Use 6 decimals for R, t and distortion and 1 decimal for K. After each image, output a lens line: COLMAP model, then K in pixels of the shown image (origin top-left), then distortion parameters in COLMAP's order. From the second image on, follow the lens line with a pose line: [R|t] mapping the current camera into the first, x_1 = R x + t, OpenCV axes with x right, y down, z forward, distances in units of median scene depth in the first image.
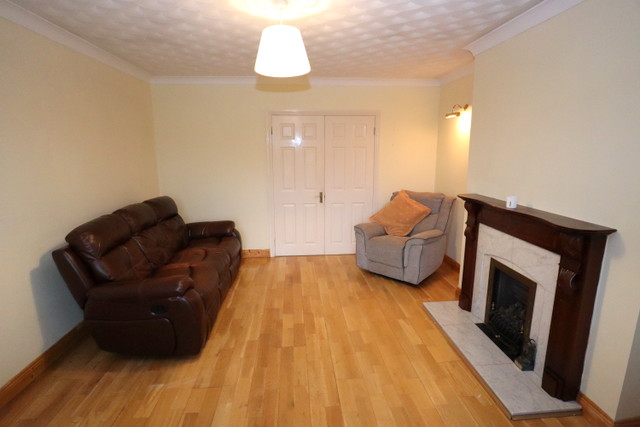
lens RADIAL K [[317.7, 0, 320.3], [0, 317.7, 210.0], [0, 0, 1]] dist [-0.045236, -0.000713]
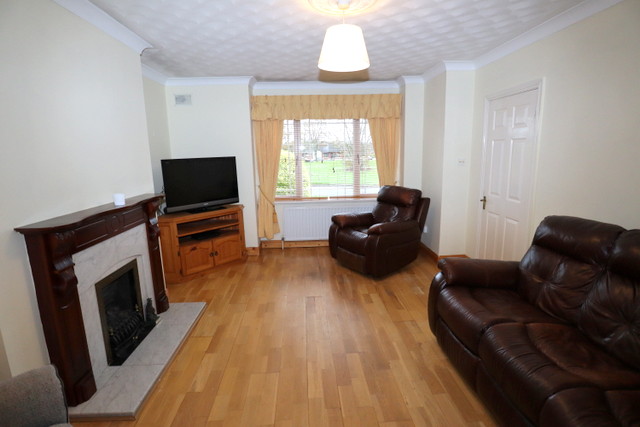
lens RADIAL K [[317.7, 0, 322.1], [0, 317.7, 212.9], [0, 0, 1]] dist [-0.045236, -0.000713]
pose [[-0.999437, 0.020142, 0.026826, -0.048047], [0.028646, 0.928587, 0.370007, -0.288969], [-0.017457, 0.370567, -0.928642, 1.670497]]
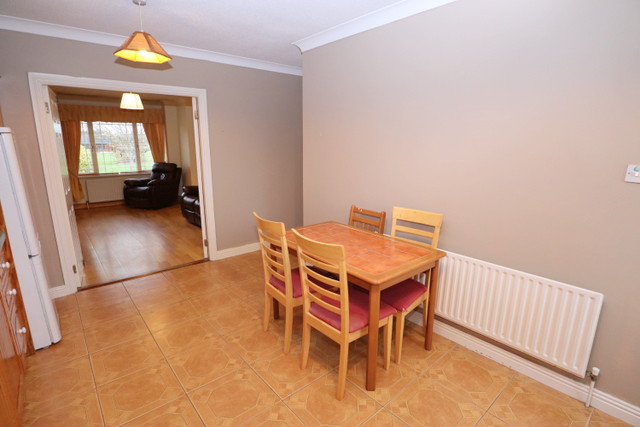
lens RADIAL K [[317.7, 0, 318.5], [0, 317.7, 214.3], [0, 0, 1]] dist [-0.045236, -0.000713]
pose [[-0.822755, 0.127965, -0.553805, 0.040791], [-0.110382, 0.919808, 0.376523, -0.489300], [0.557576, 0.370916, -0.742651, 2.638988]]
